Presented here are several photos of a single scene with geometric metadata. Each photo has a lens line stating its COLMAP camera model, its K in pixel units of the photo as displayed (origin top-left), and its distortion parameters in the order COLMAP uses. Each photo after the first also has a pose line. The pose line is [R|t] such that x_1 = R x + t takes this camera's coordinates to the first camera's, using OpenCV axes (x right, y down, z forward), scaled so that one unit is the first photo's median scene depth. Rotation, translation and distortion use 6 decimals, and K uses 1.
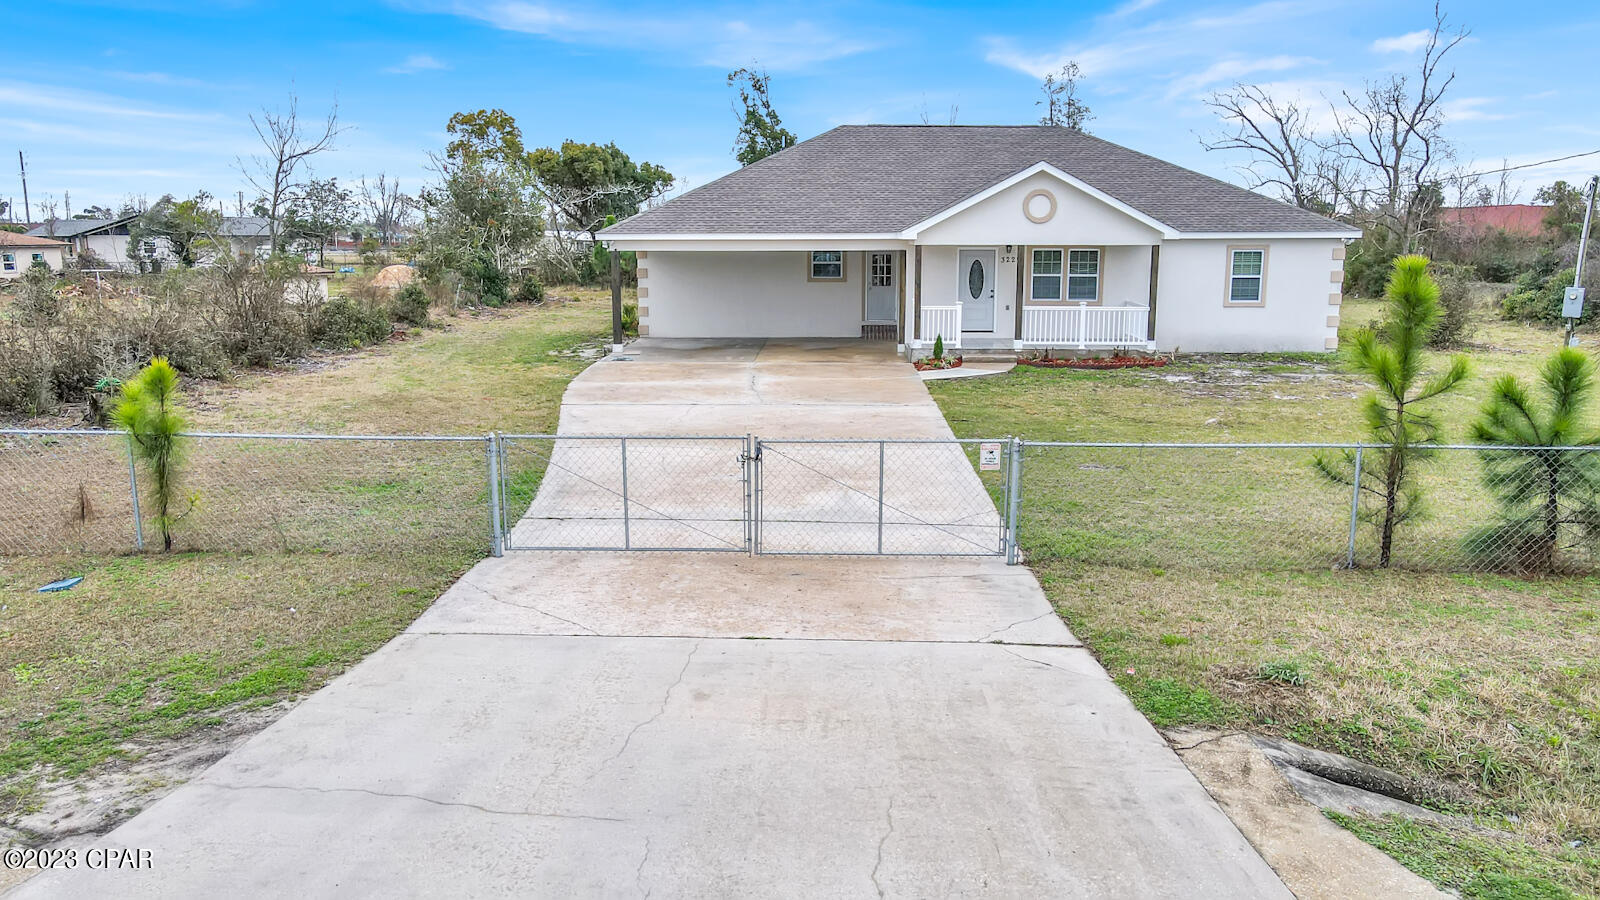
lens RADIAL K [[1143.6, 0, 800.0], [0, 1143.6, 450.0], [0, 0, 1]] dist [-0.006190, 0.004368]
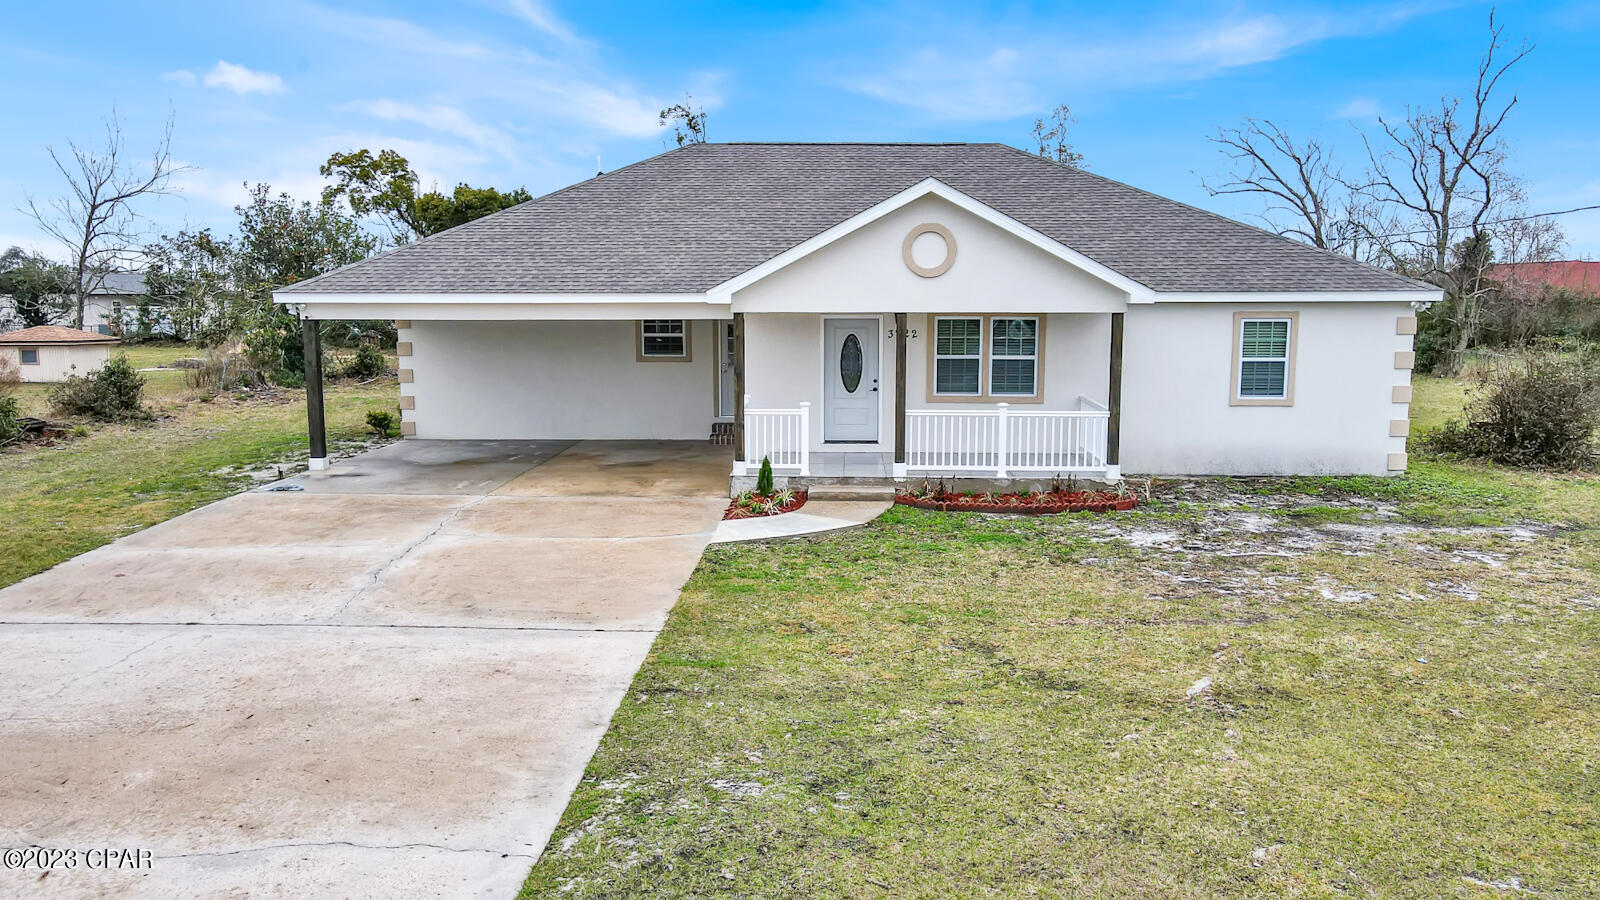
lens RADIAL K [[1143.6, 0, 800.0], [0, 1143.6, 450.0], [0, 0, 1]] dist [-0.006190, 0.004368]
pose [[0.999925, 0.002807, -0.011931, 0.133139], [-0.003400, 0.998745, -0.049978, -0.066598], [0.011776, 0.050015, 0.998679, 0.346599]]
